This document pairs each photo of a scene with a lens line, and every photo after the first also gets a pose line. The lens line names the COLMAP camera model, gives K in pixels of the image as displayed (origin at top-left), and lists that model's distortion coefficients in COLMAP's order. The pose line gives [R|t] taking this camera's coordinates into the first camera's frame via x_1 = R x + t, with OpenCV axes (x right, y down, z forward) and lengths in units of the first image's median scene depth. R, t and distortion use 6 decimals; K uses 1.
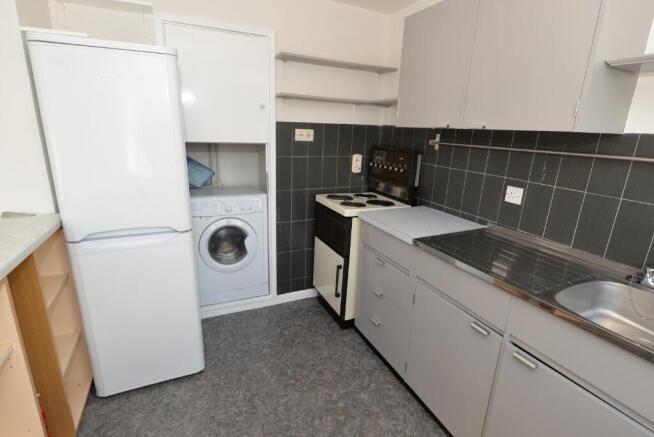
lens RADIAL K [[318.7, 0, 322.1], [0, 318.7, 217.3], [0, 0, 1]] dist [-0.006332, -0.002969]
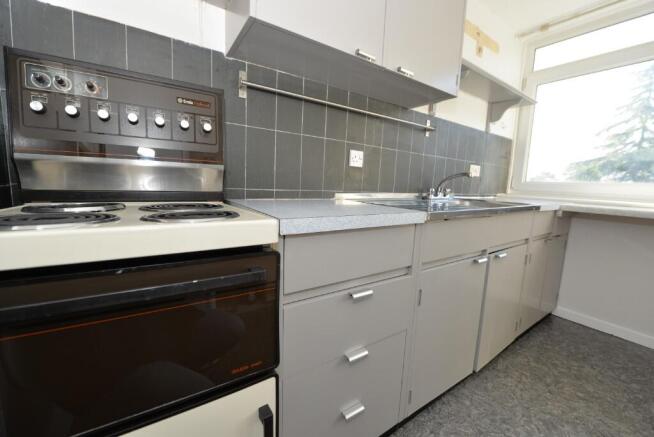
lens RADIAL K [[259.7, 0, 325.7], [0, 259.7, 215.6], [0, 0, 1]] dist [-0.020298, -0.000861]
pose [[-0.158775, -0.166358, 0.973199, -0.166035], [0.224161, 0.953887, 0.199629, -0.064331], [-0.961531, 0.249849, -0.114162, 0.947269]]
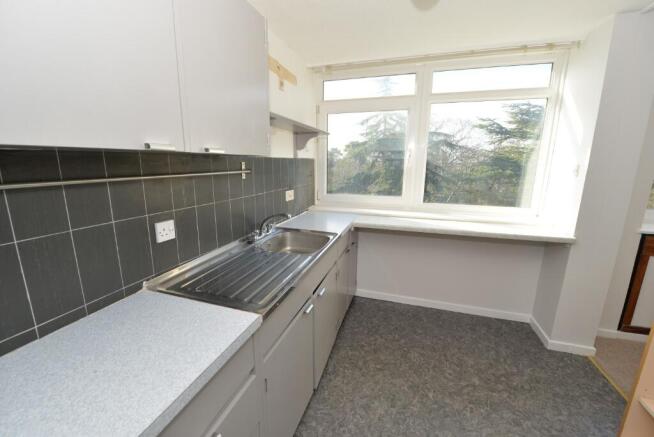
lens RADIAL K [[259.7, 0, 325.0], [0, 259.7, 217.7], [0, 0, 1]] dist [-0.020298, -0.000861]
pose [[-0.738396, -0.174597, 0.651374, -0.100028], [0.153537, 0.897010, 0.414488, -0.241056], [-0.656657, 0.406066, -0.635541, 0.873960]]
